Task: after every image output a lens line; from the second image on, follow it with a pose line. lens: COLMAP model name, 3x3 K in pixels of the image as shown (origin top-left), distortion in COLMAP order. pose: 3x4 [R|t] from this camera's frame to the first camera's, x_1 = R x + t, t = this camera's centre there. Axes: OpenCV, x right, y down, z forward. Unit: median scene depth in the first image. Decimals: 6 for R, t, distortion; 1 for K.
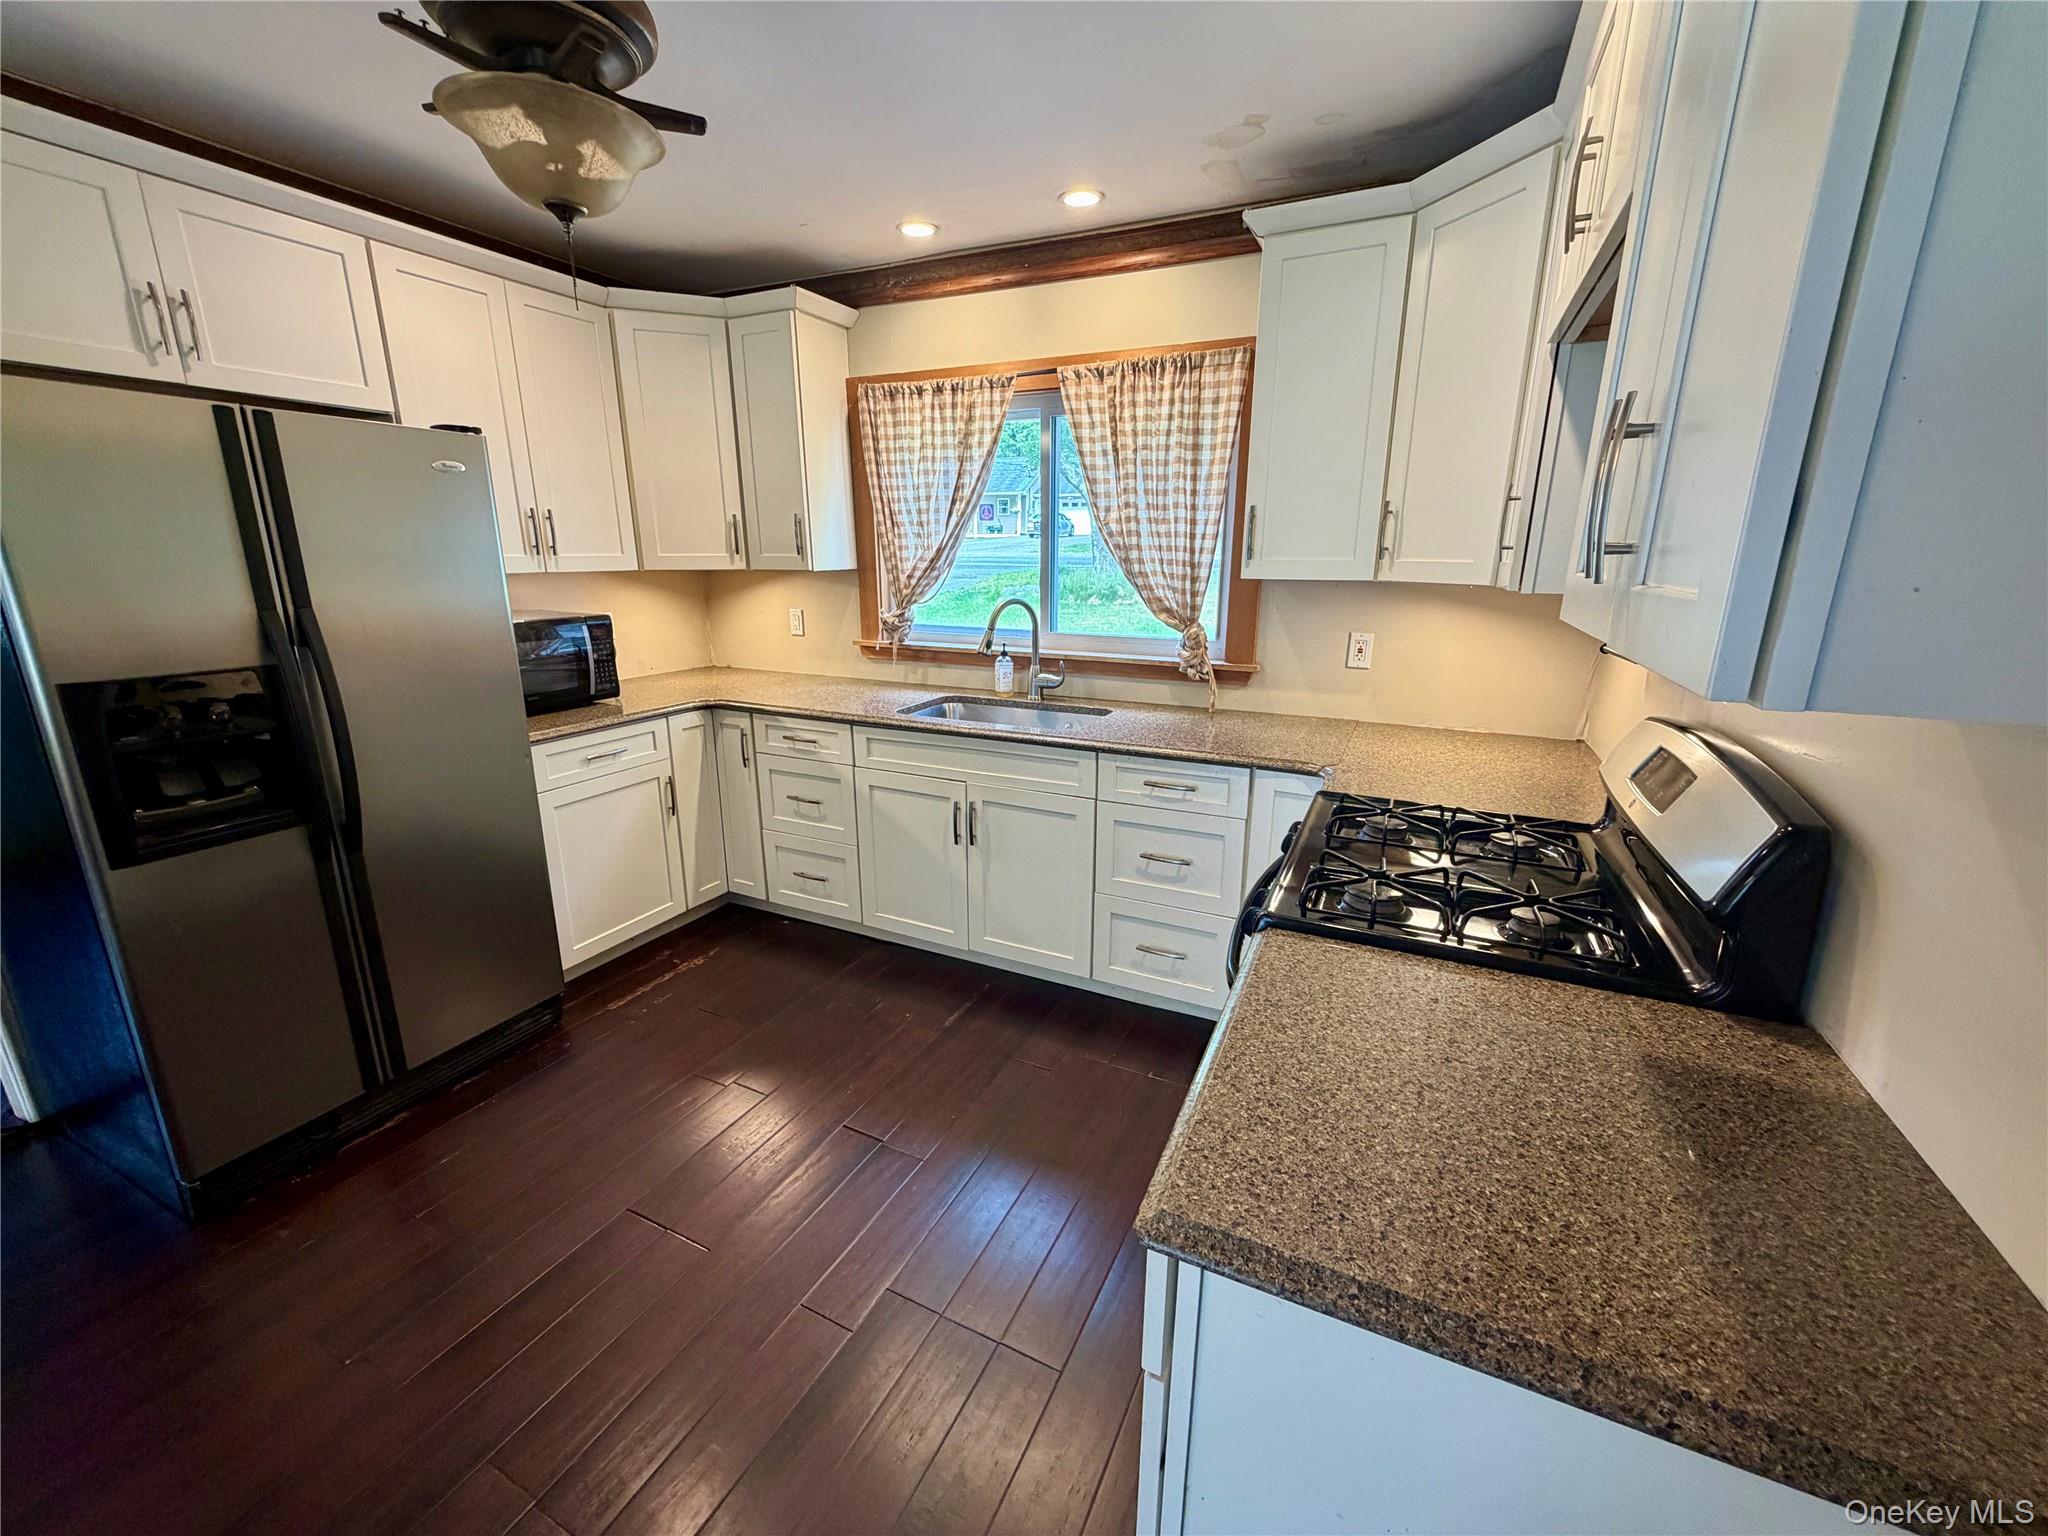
lens RADIAL K [[826.3, 0, 1024.0], [0, 826.3, 768.0], [0, 0, 1]] dist [0.003027, -0.000358]
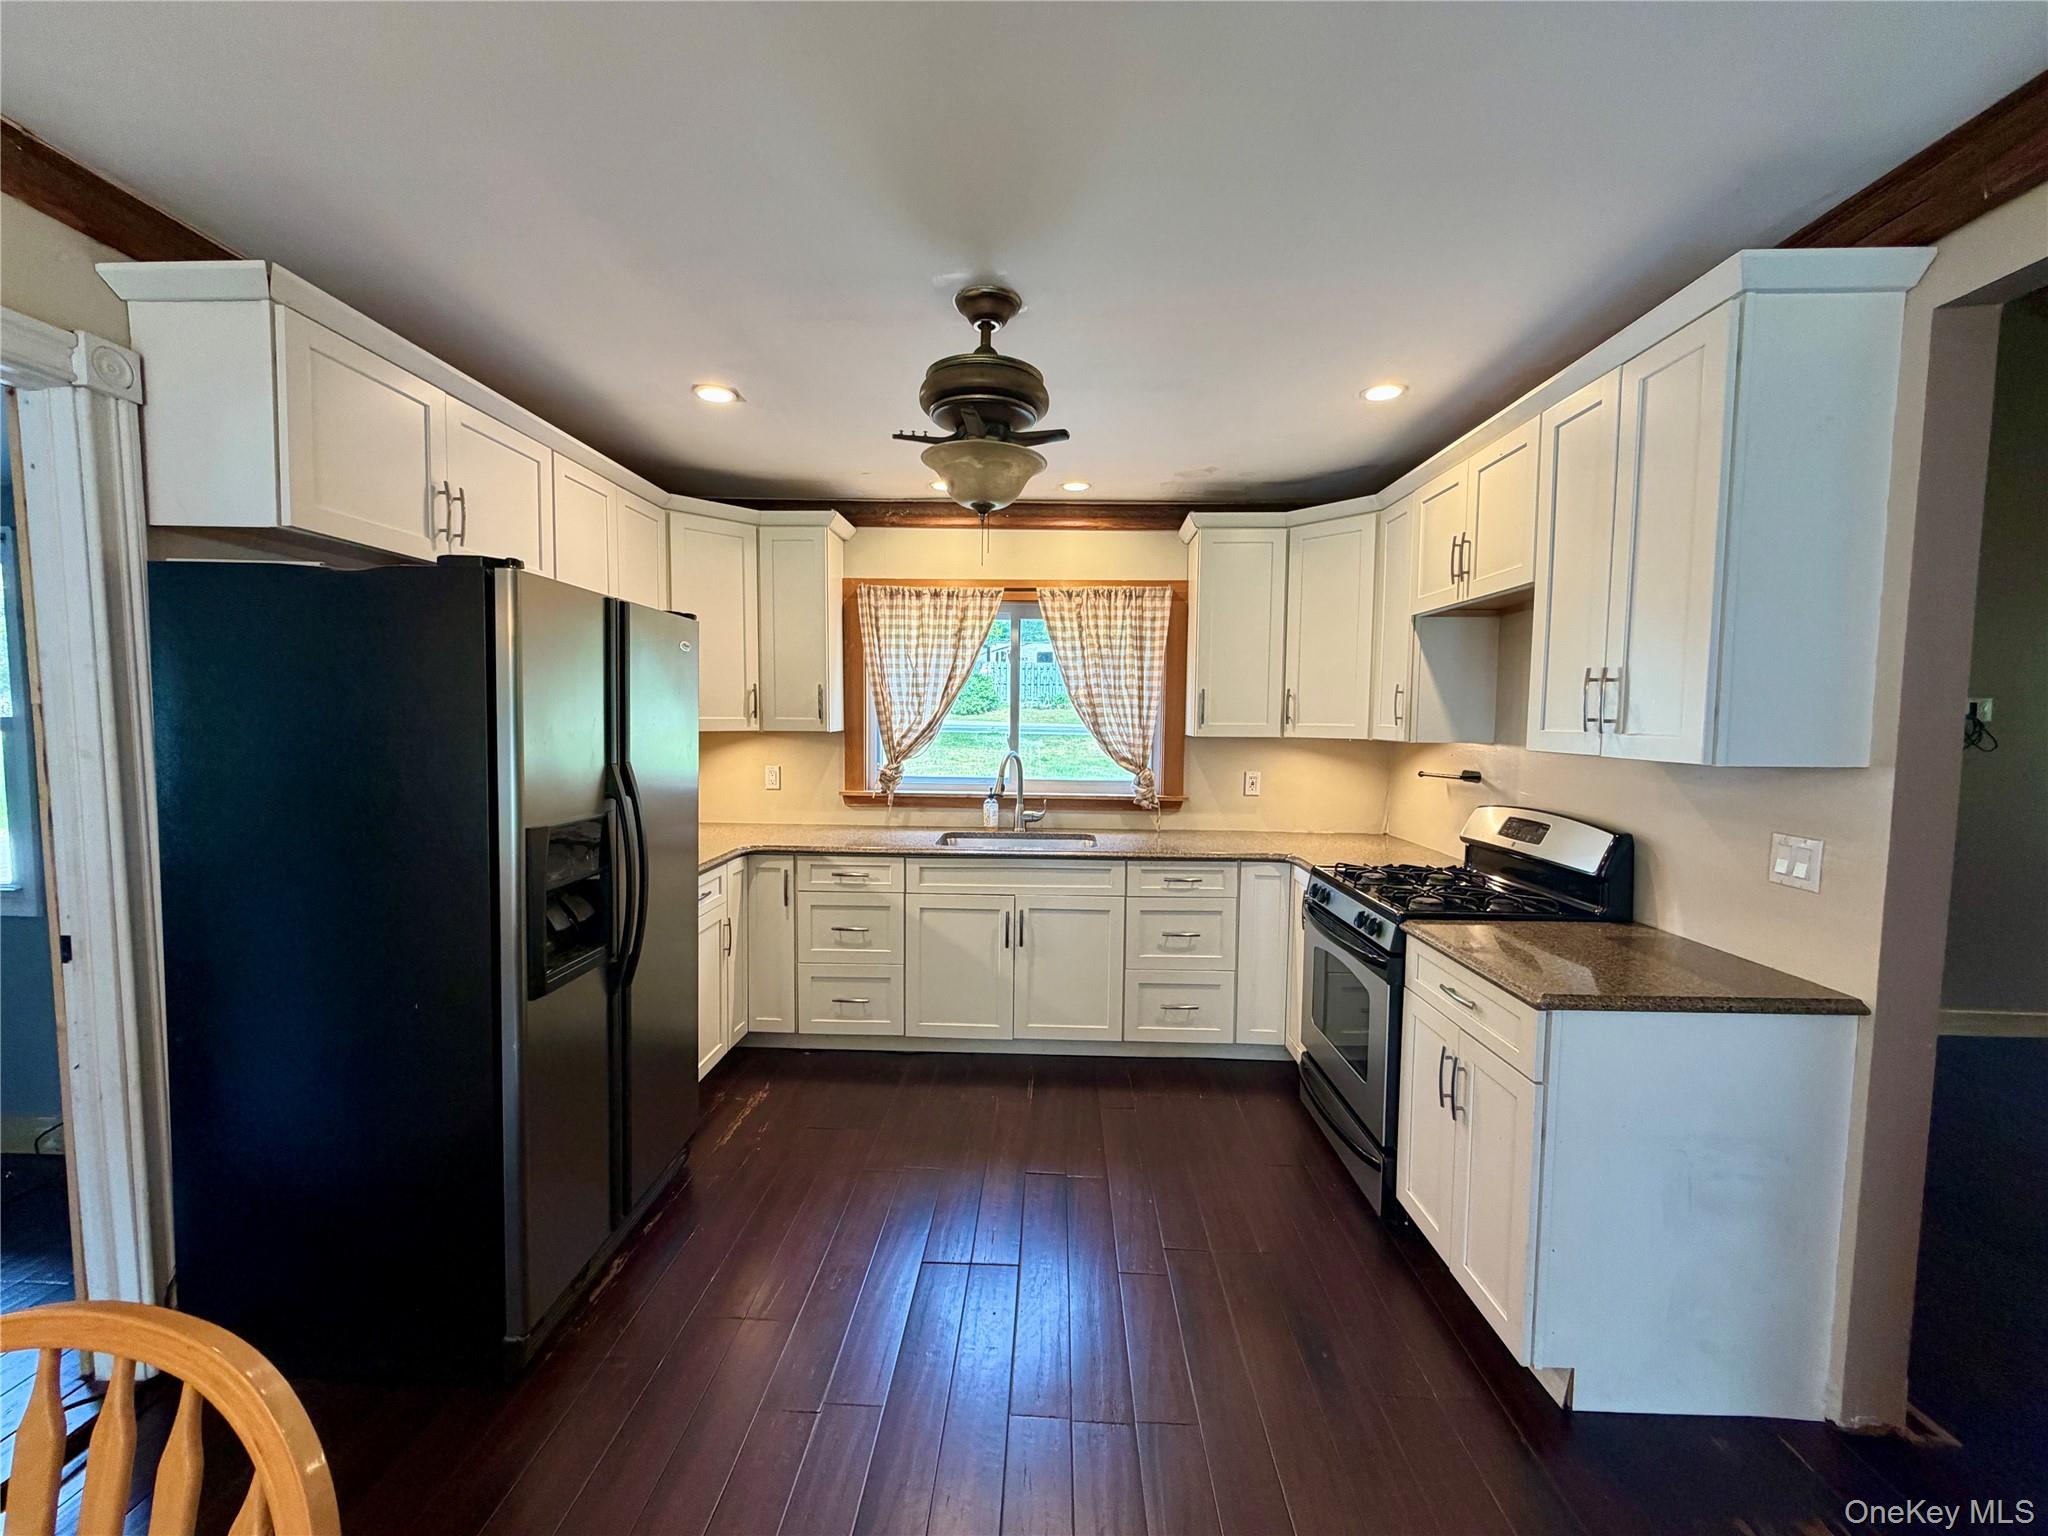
lens RADIAL K [[826.3, 0, 1024.0], [0, 826.3, 768.0], [0, 0, 1]] dist [0.003027, -0.000358]
pose [[0.911155, -0.018829, 0.411633, -0.539988], [0.097606, 0.980388, -0.171207, 0.041575], [-0.400336, 0.196174, 0.895124, -0.158570]]
